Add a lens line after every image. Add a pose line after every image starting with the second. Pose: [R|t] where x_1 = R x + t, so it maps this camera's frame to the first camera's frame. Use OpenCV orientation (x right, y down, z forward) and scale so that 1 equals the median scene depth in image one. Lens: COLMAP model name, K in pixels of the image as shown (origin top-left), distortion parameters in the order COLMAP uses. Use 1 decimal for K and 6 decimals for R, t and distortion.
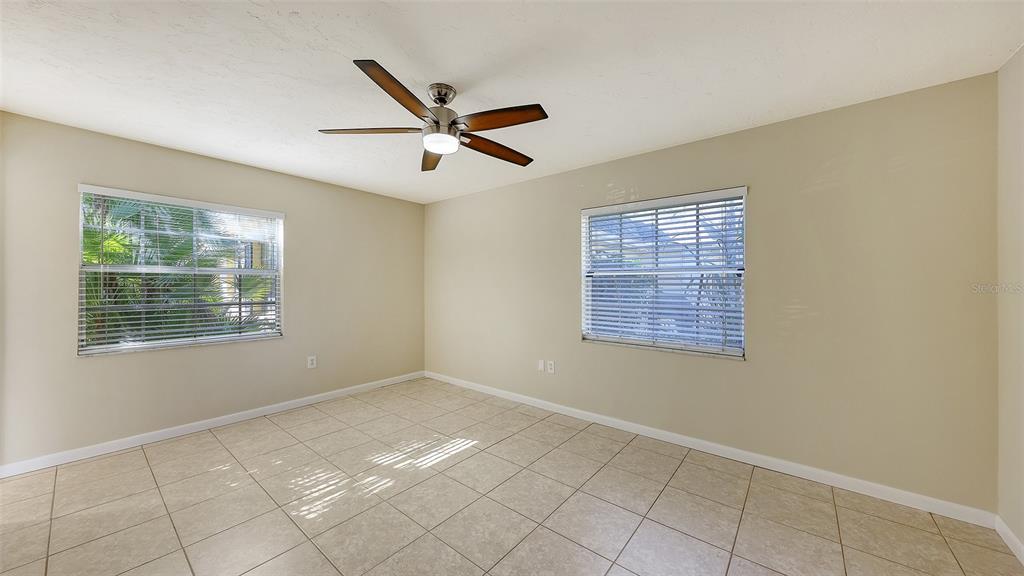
lens RADIAL K [[354.2, 0, 515.7], [0, 354.2, 283.5], [0, 0, 1]] dist [0.000276, -0.000285]
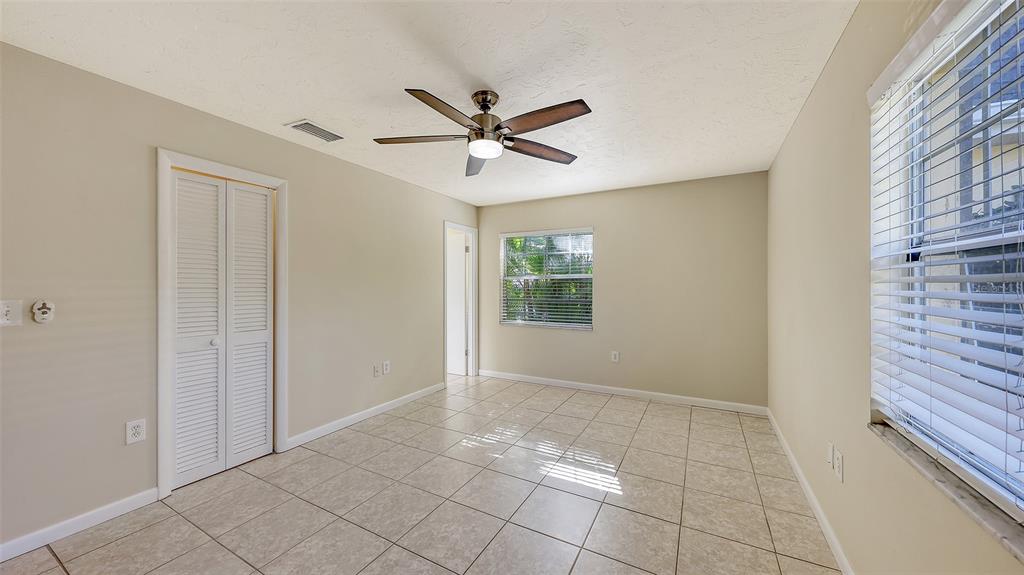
lens RADIAL K [[354.2, 0, 509.3], [0, 354.2, 287.7], [0, 0, 1]] dist [0.000276, -0.000285]
pose [[0.176741, -0.000389, -0.984257, 0.583947], [0.005558, 0.999984, 0.000603, 0.007839], [0.984242, -0.005577, 0.176741, 0.630711]]
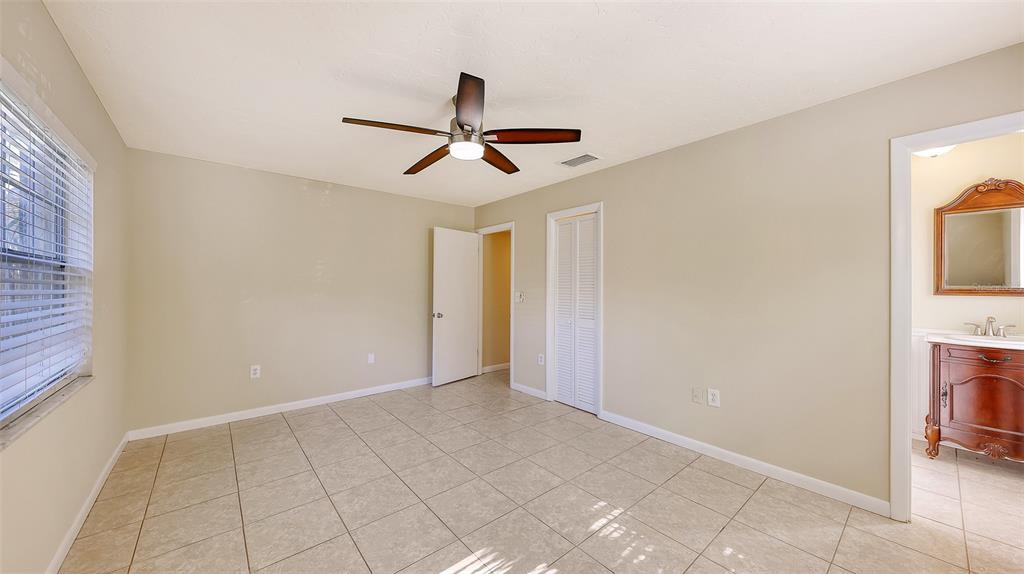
lens RADIAL K [[354.2, 0, 513.1], [0, 354.2, 289.1], [0, 0, 1]] dist [0.000276, -0.000285]
pose [[-0.983460, -0.007240, 0.180981, -0.377108], [-0.006927, 0.999973, 0.002365, 0.007621], [-0.180993, 0.001072, -0.983484, 1.419517]]
